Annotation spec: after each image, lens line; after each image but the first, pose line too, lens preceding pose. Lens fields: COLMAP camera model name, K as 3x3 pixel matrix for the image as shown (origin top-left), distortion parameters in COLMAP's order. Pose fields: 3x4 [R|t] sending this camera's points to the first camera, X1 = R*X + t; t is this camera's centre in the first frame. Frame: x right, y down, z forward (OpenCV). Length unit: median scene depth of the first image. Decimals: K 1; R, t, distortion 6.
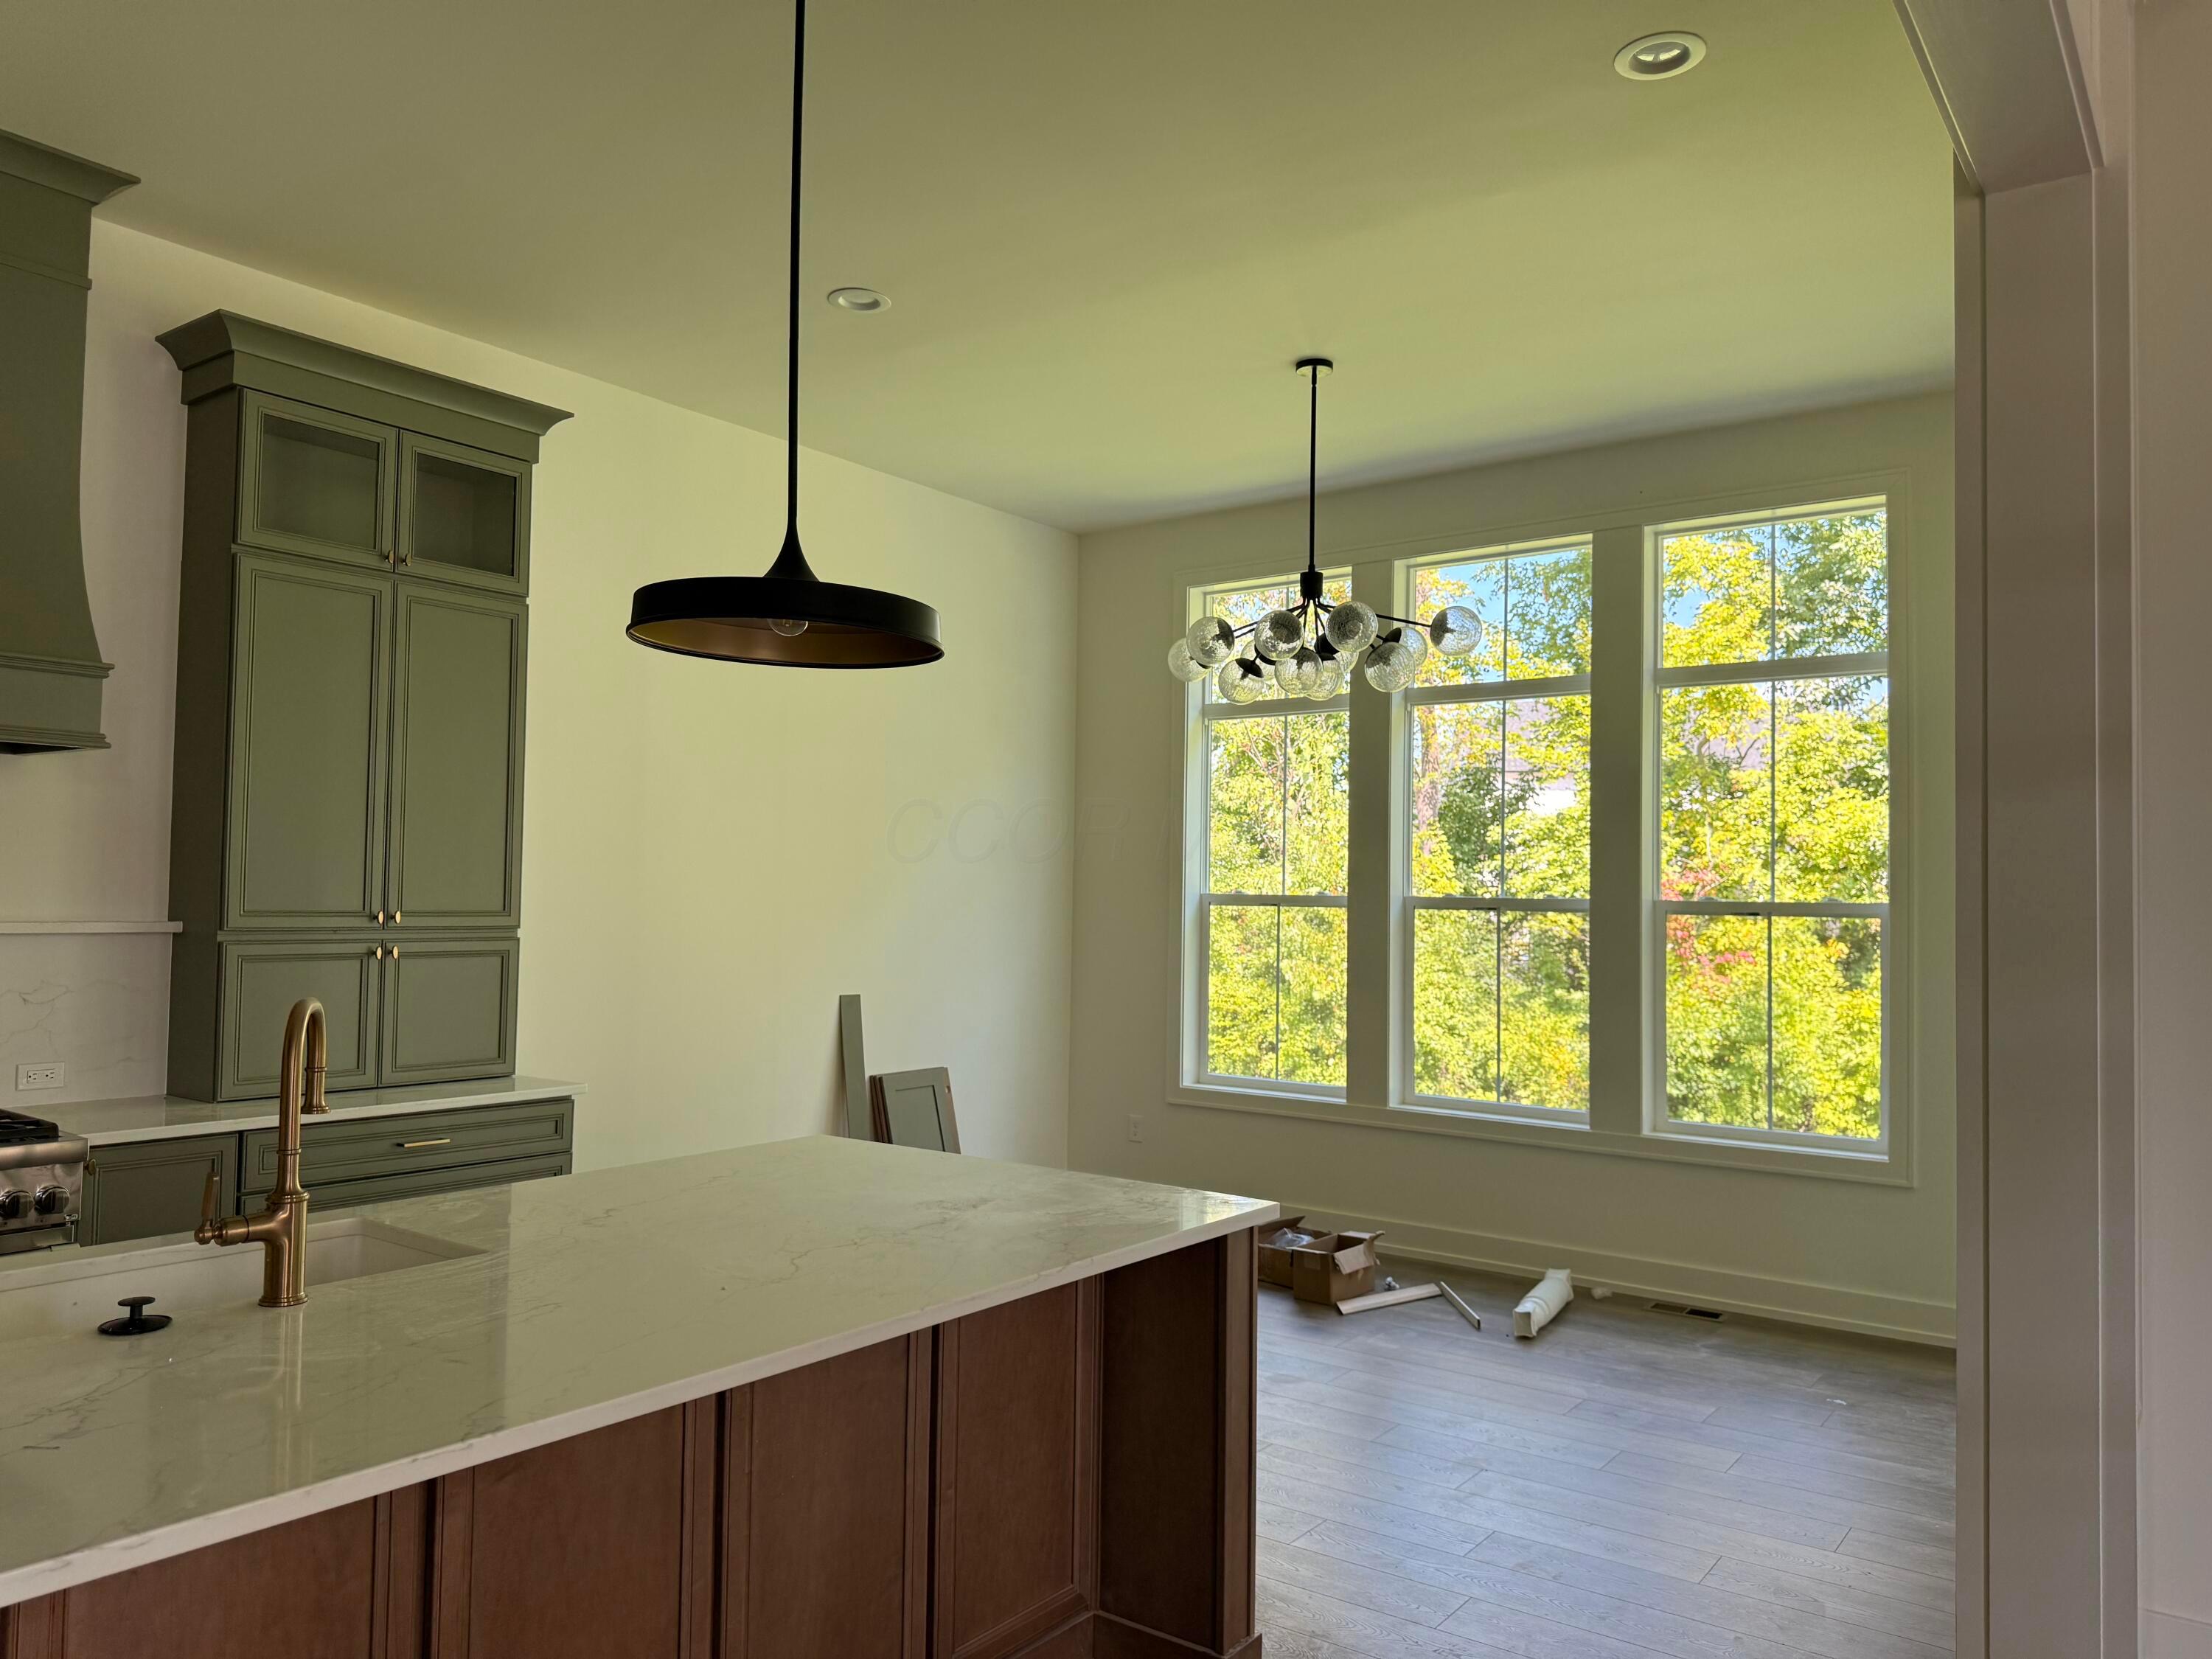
lens RADIAL K [[1553.3, 0, 1106.0], [0, 1553.3, 829.5], [0, 0, 1]] dist [0.111302, -0.187795]
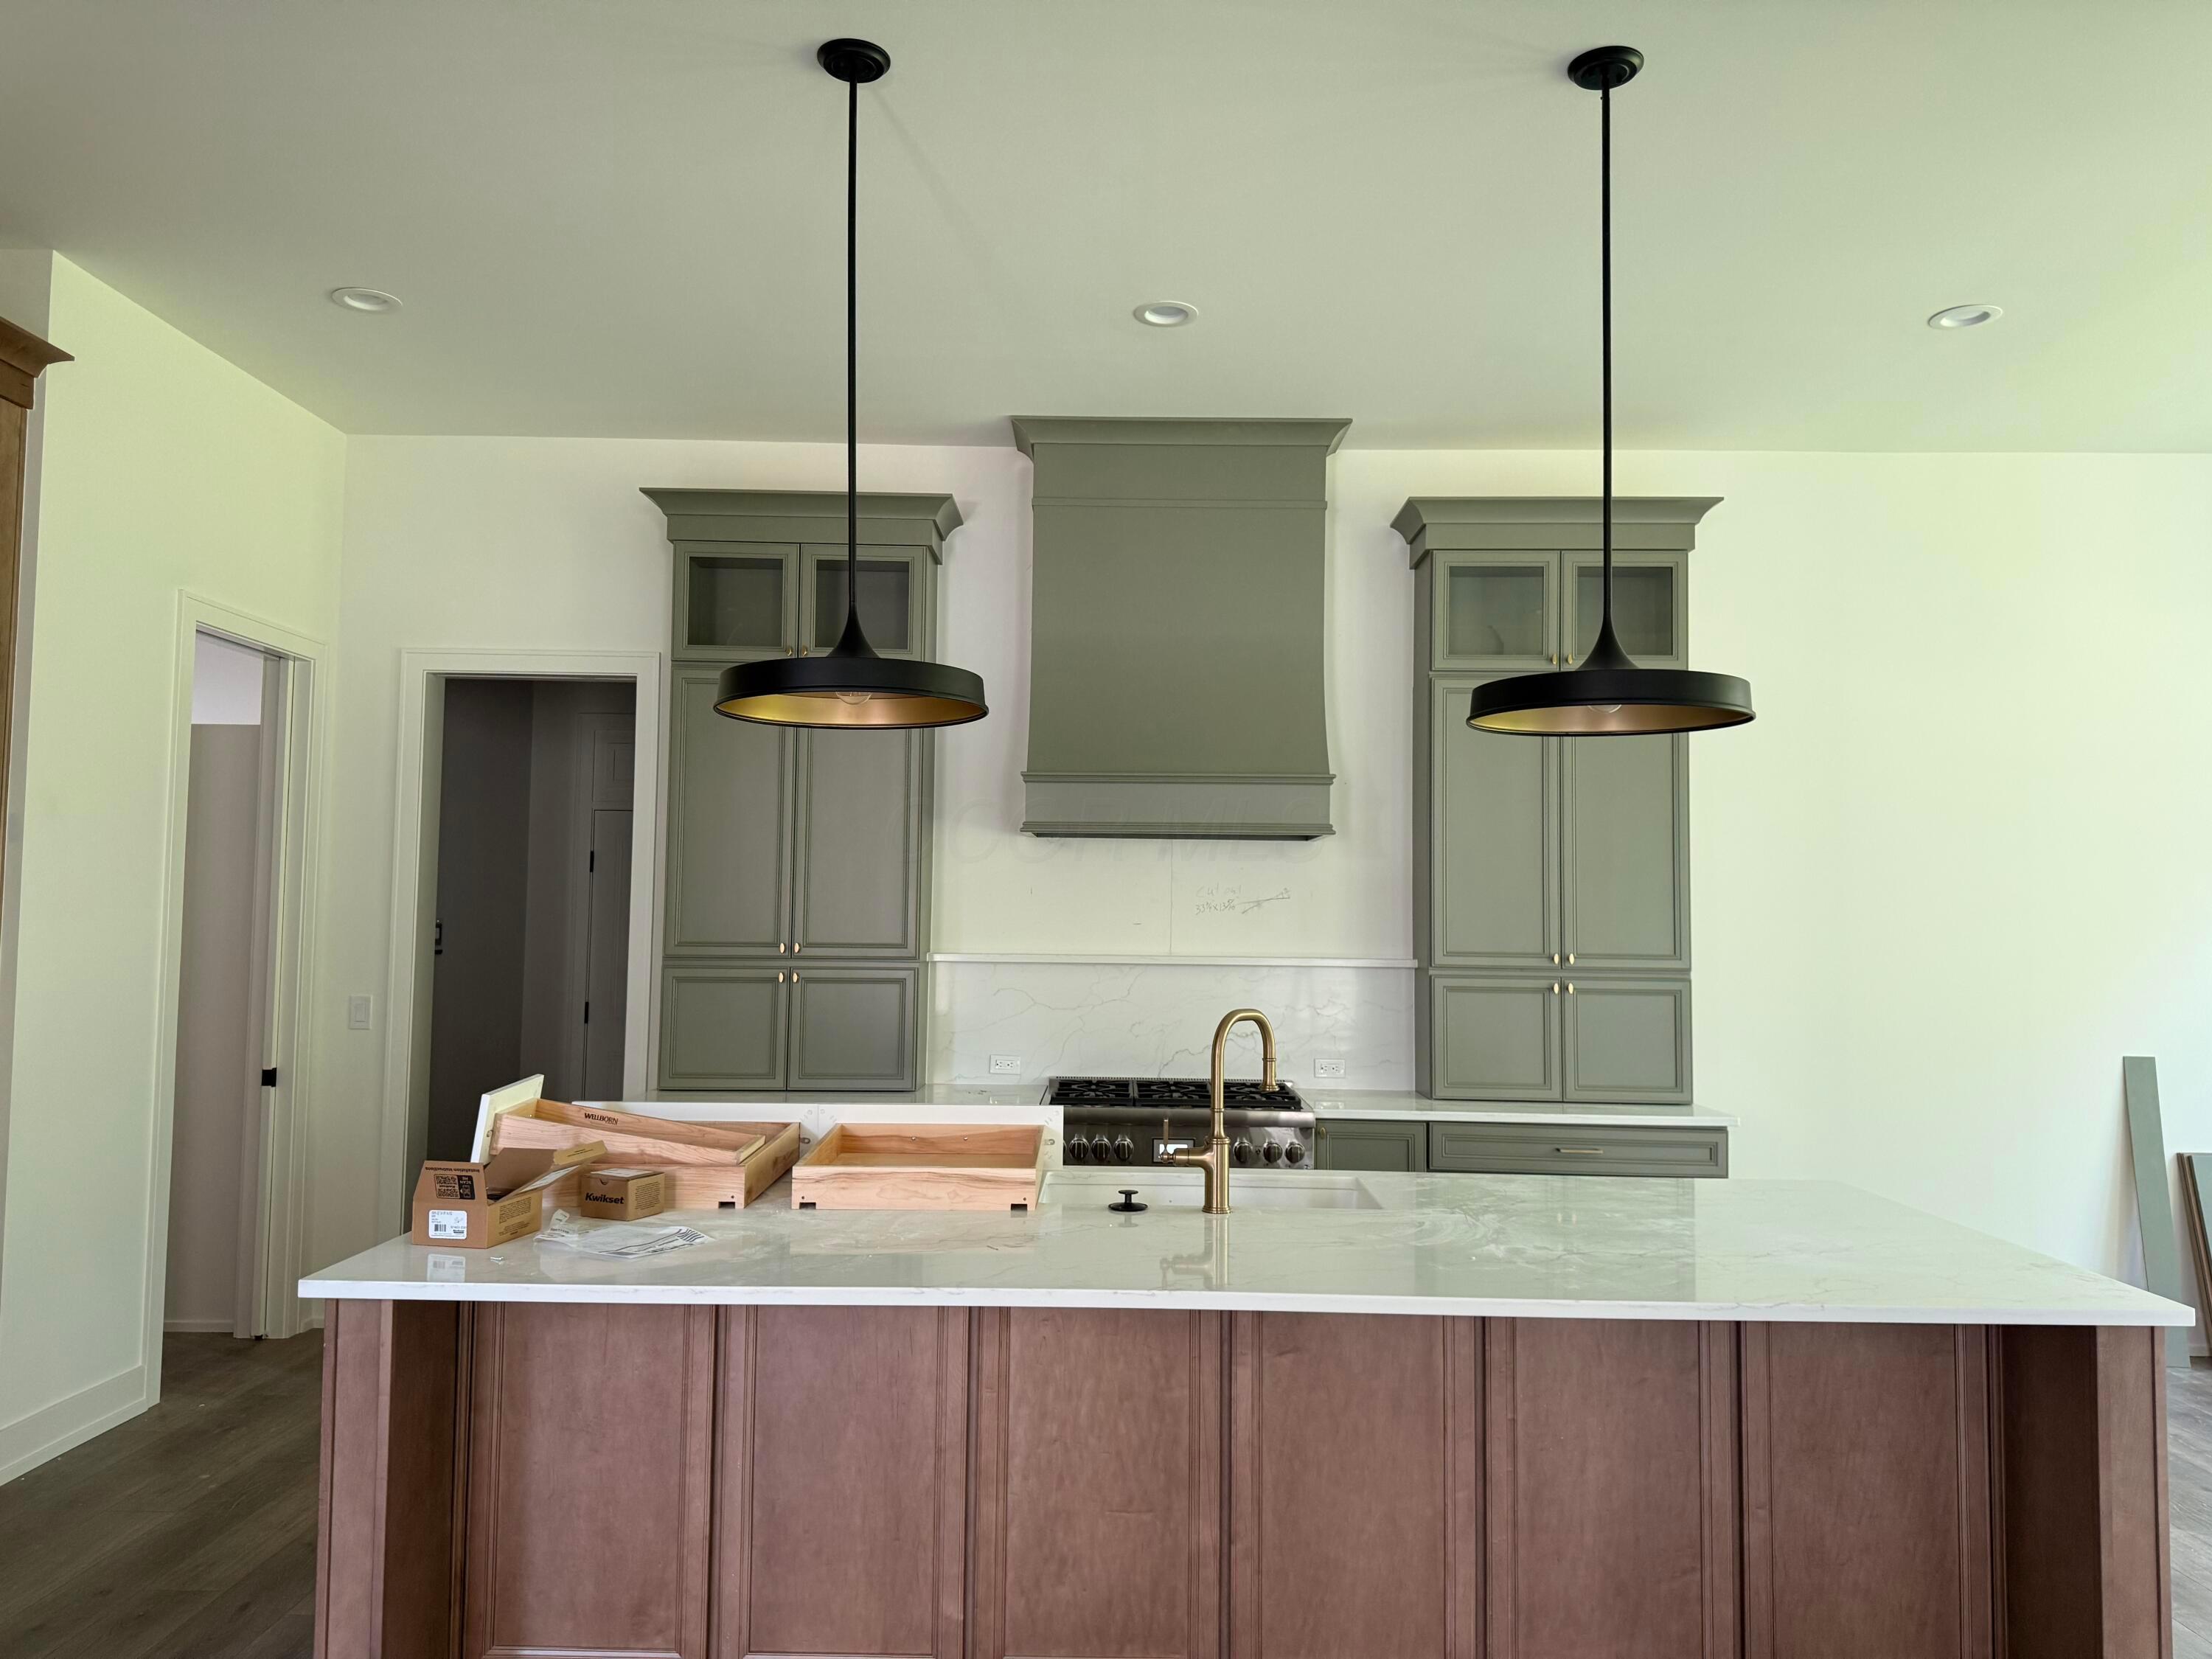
lens RADIAL K [[1553.3, 0, 1106.0], [0, 1553.3, 829.5], [0, 0, 1]] dist [0.111302, -0.187795]
pose [[0.584909, -0.056290, -0.809143, 0.326573], [0.032119, 0.998414, -0.046239, 0.001506], [0.810463, 0.001056, 0.585789, 0.021498]]
